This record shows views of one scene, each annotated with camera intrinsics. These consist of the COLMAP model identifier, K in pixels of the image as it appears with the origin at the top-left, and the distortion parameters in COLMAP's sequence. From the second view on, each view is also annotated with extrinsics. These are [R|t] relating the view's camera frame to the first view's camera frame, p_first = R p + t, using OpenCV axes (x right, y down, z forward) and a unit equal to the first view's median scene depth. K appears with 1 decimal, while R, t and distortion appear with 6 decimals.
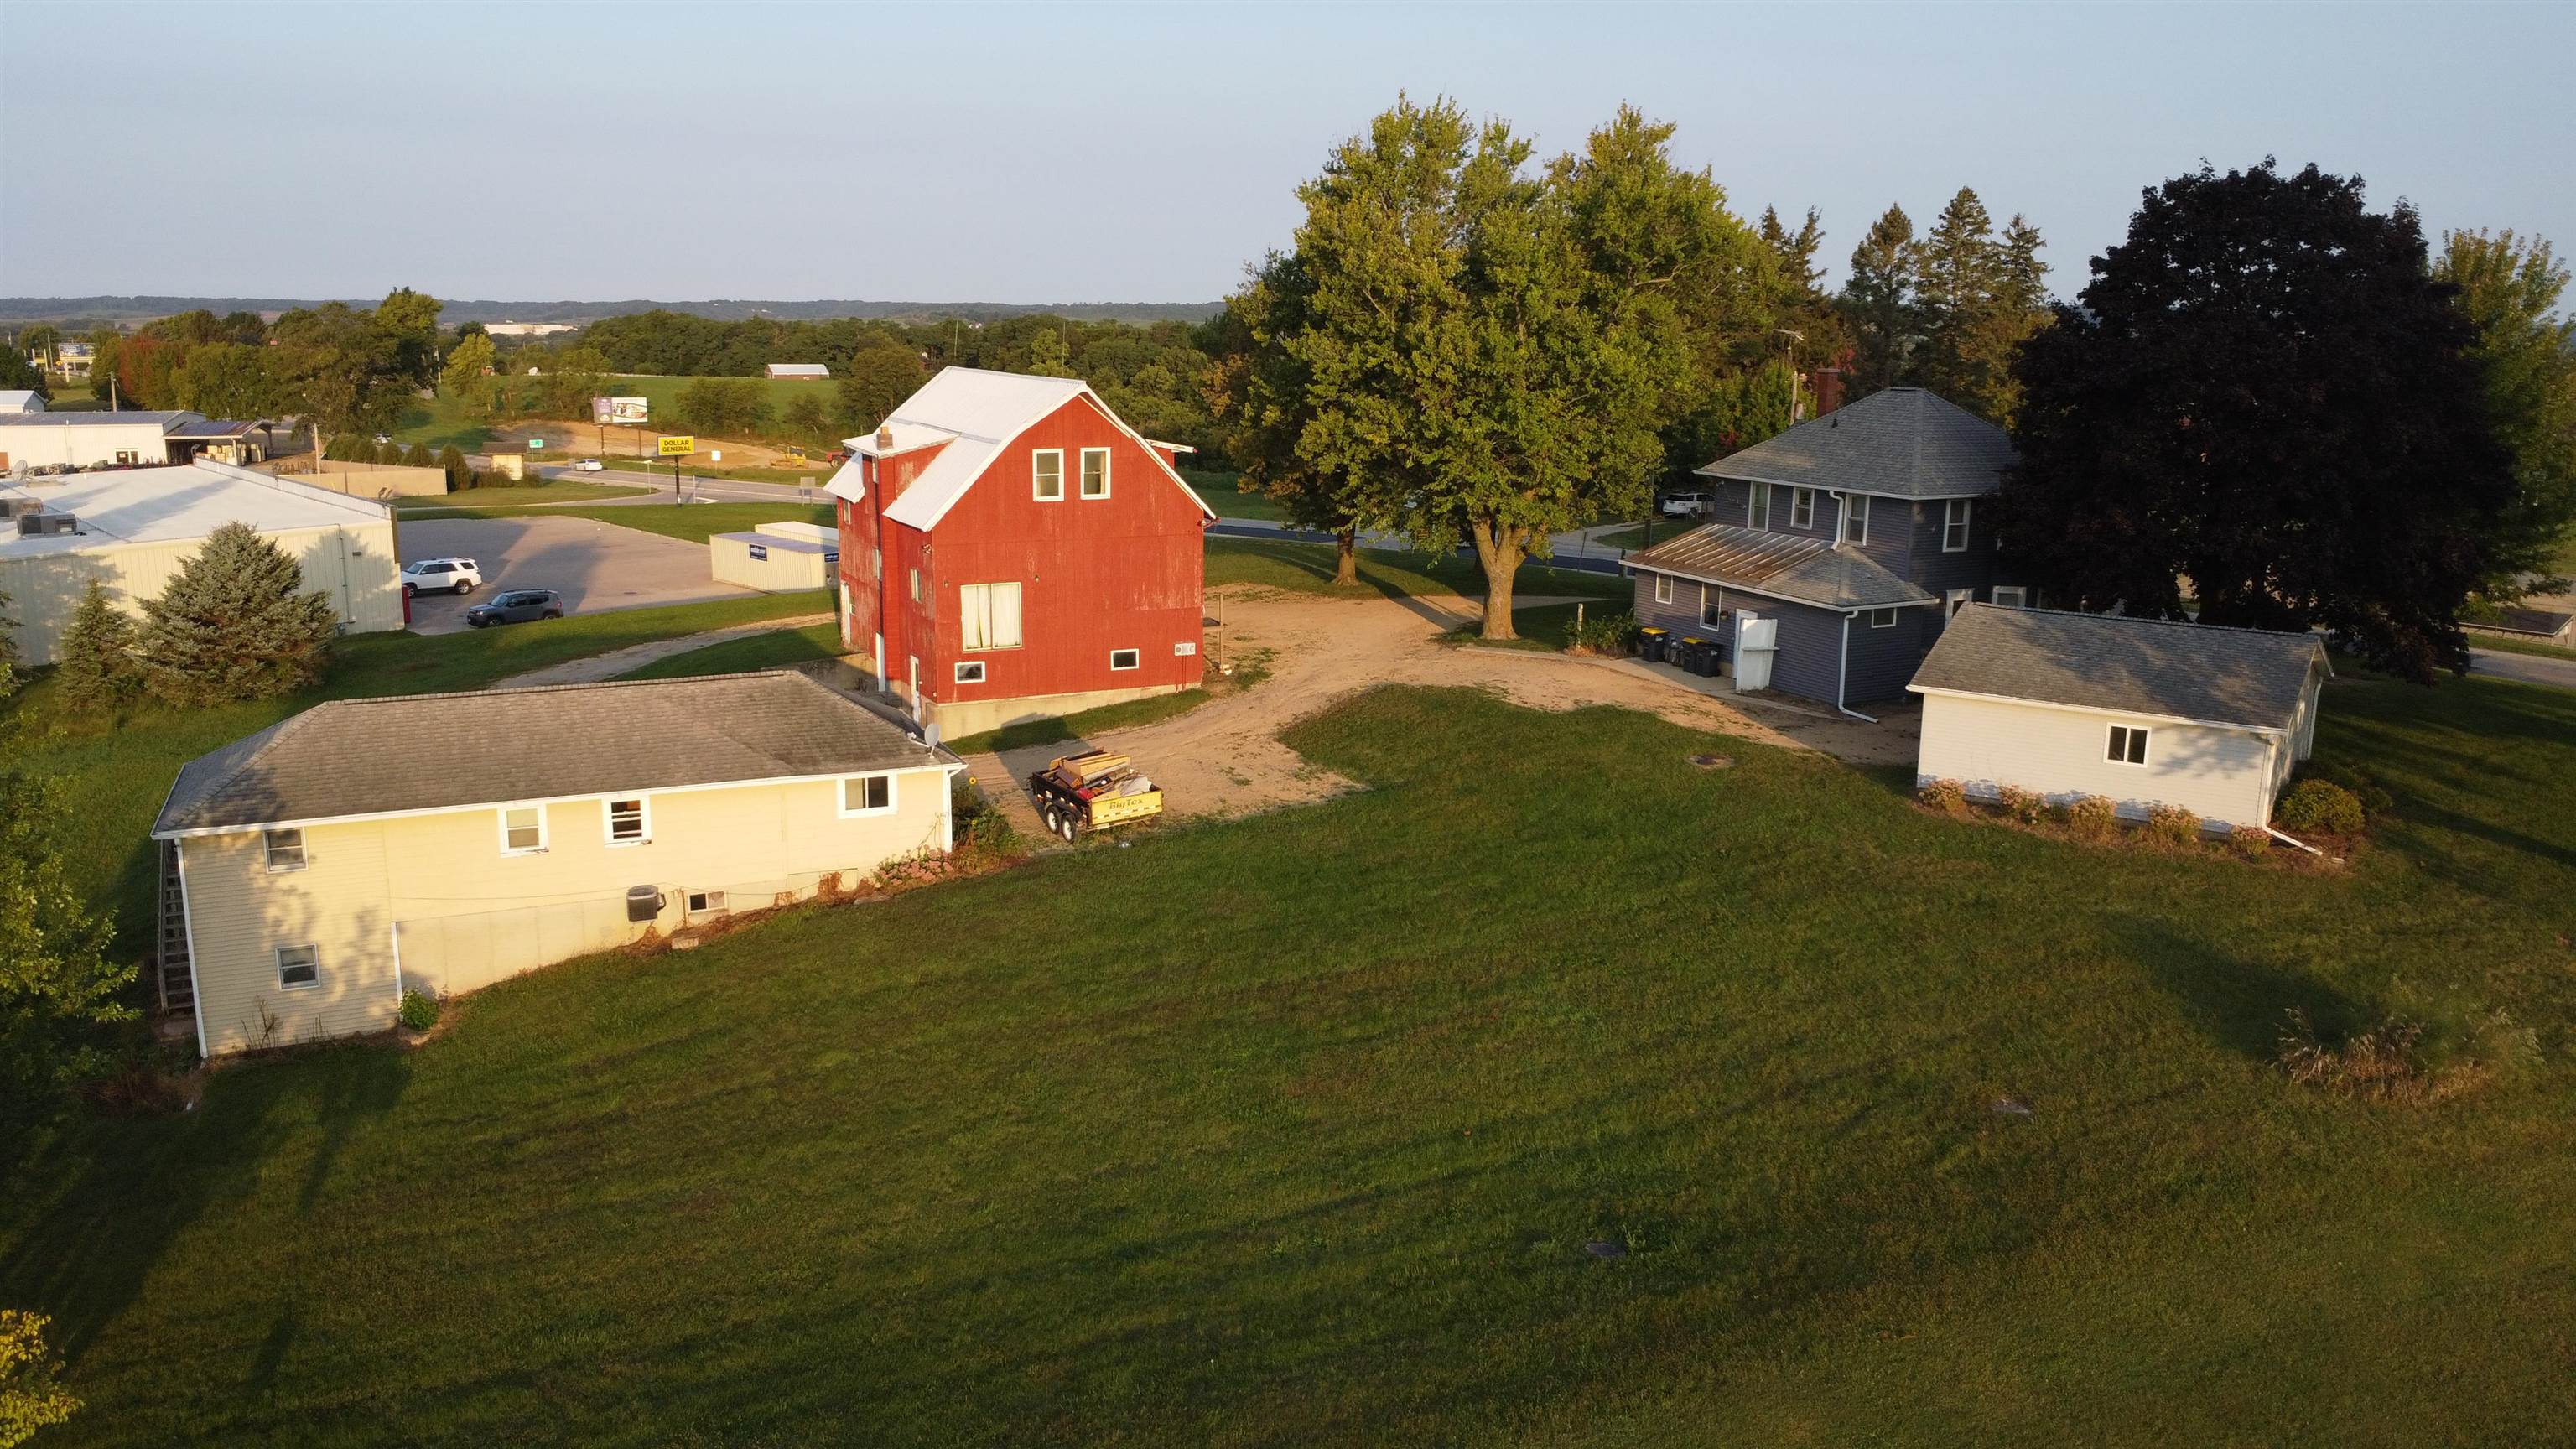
lens RADIAL K [[1874.6, 0, 1276.4], [0, 1874.6, 712.3], [0, 0, 1]] dist [-0.017282, -0.032049]
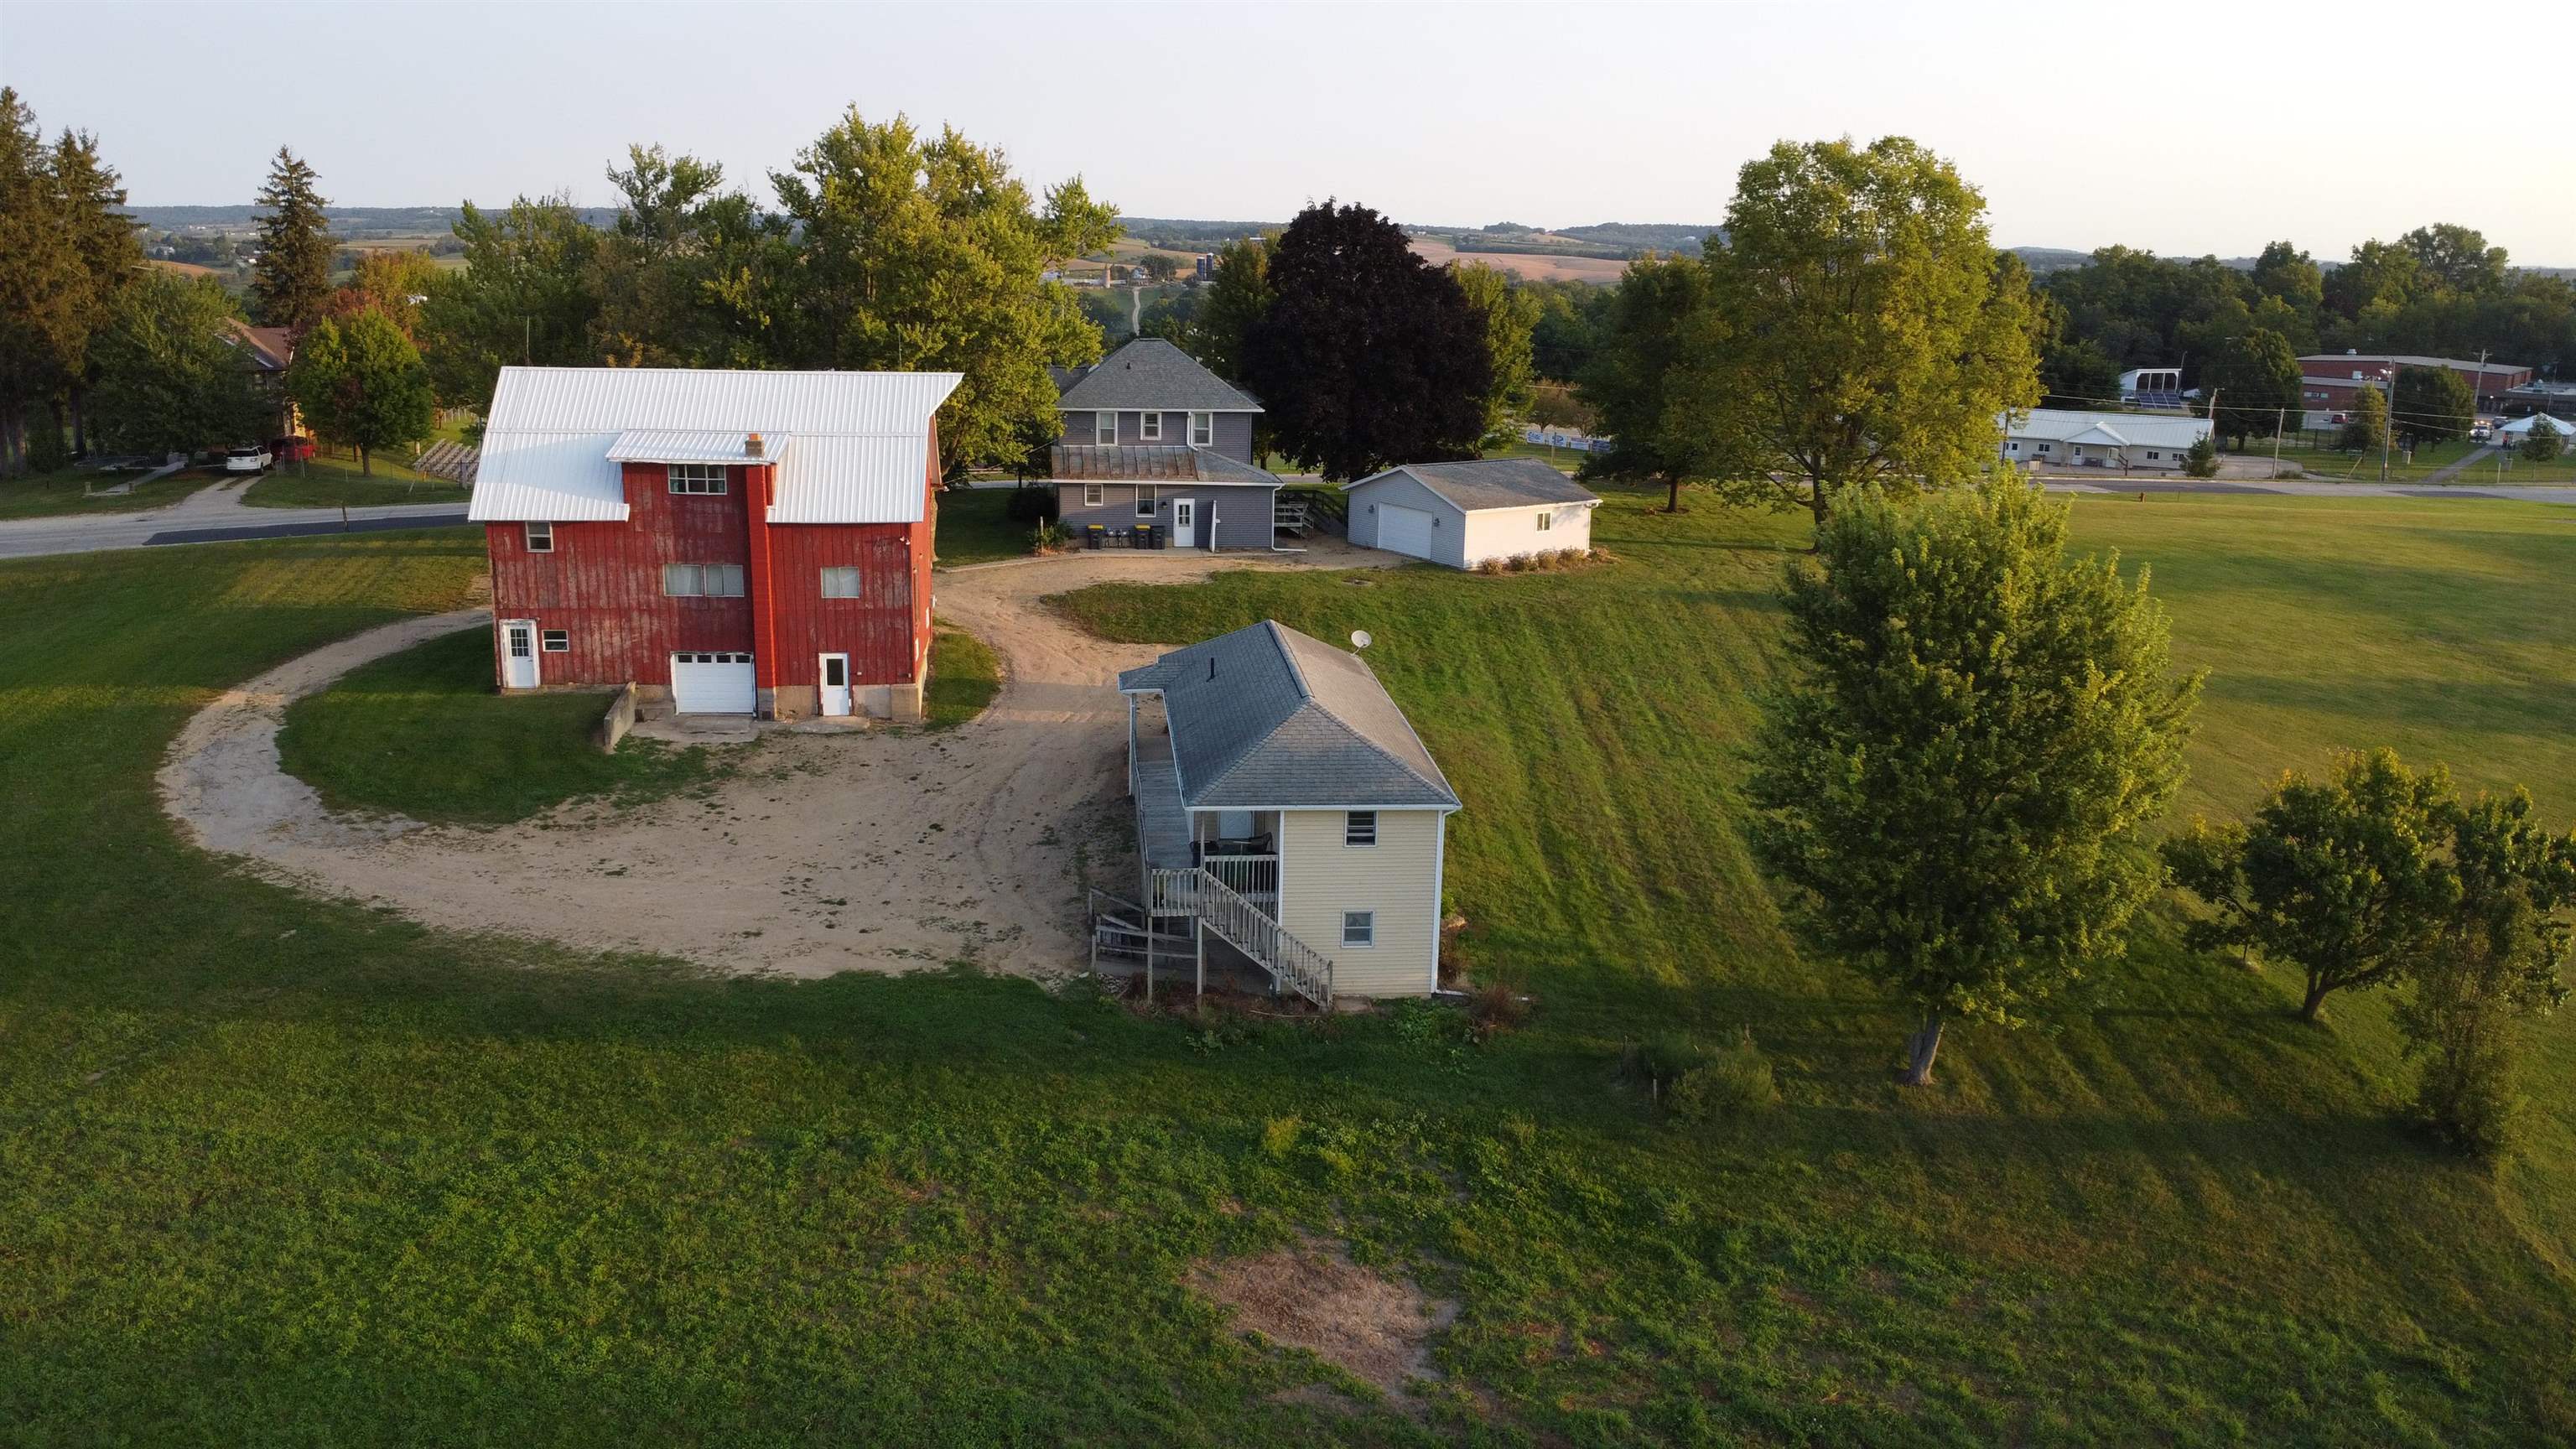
lens RADIAL K [[1874.6, 0, 1276.4], [0, 1874.6, 712.3], [0, 0, 1]] dist [-0.017282, -0.032049]
pose [[0.327098, -0.232469, 0.915950, -1.455177], [0.176222, 0.967273, 0.182563, -0.194216], [-0.928414, 0.101694, 0.357359, 0.566737]]
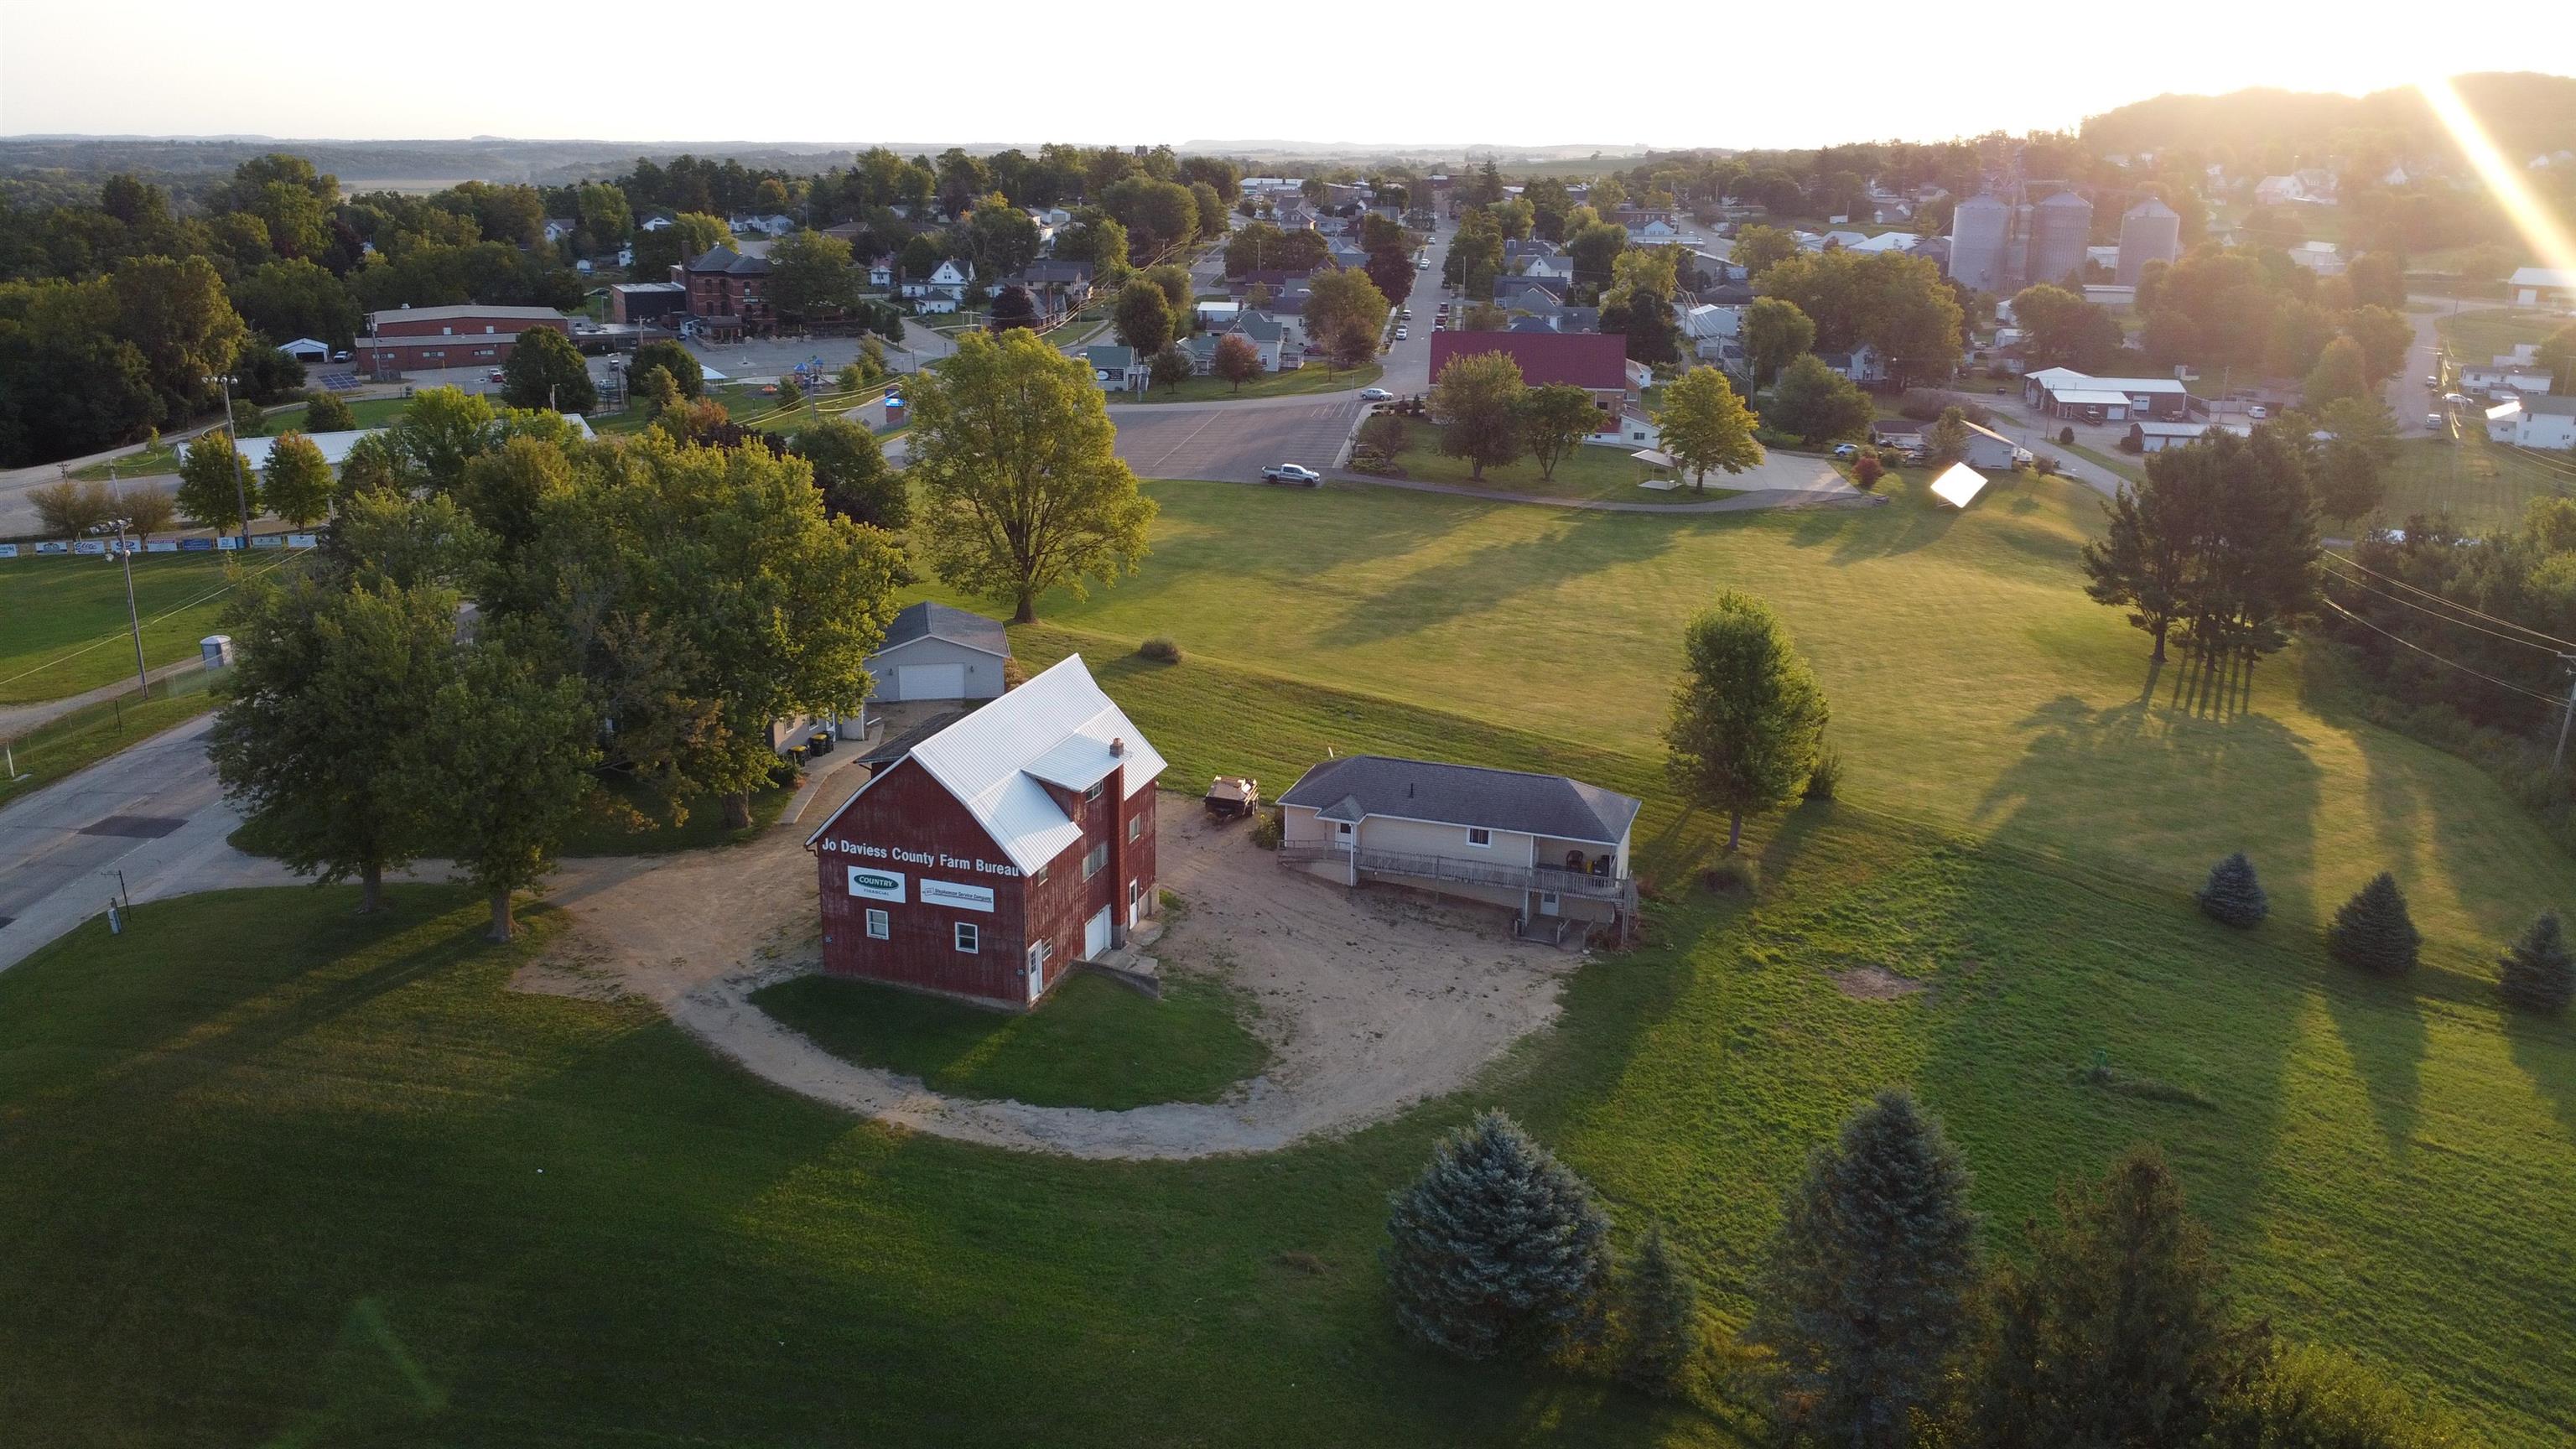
lens RADIAL K [[1874.6, 0, 1276.4], [0, 1874.6, 712.3], [0, 0, 1]] dist [-0.017282, -0.032049]
pose [[-0.726969, -0.215652, 0.651928, -1.552835], [0.119343, 0.895276, 0.429229, -0.975952], [-0.676219, 0.389839, -0.625102, 2.380828]]
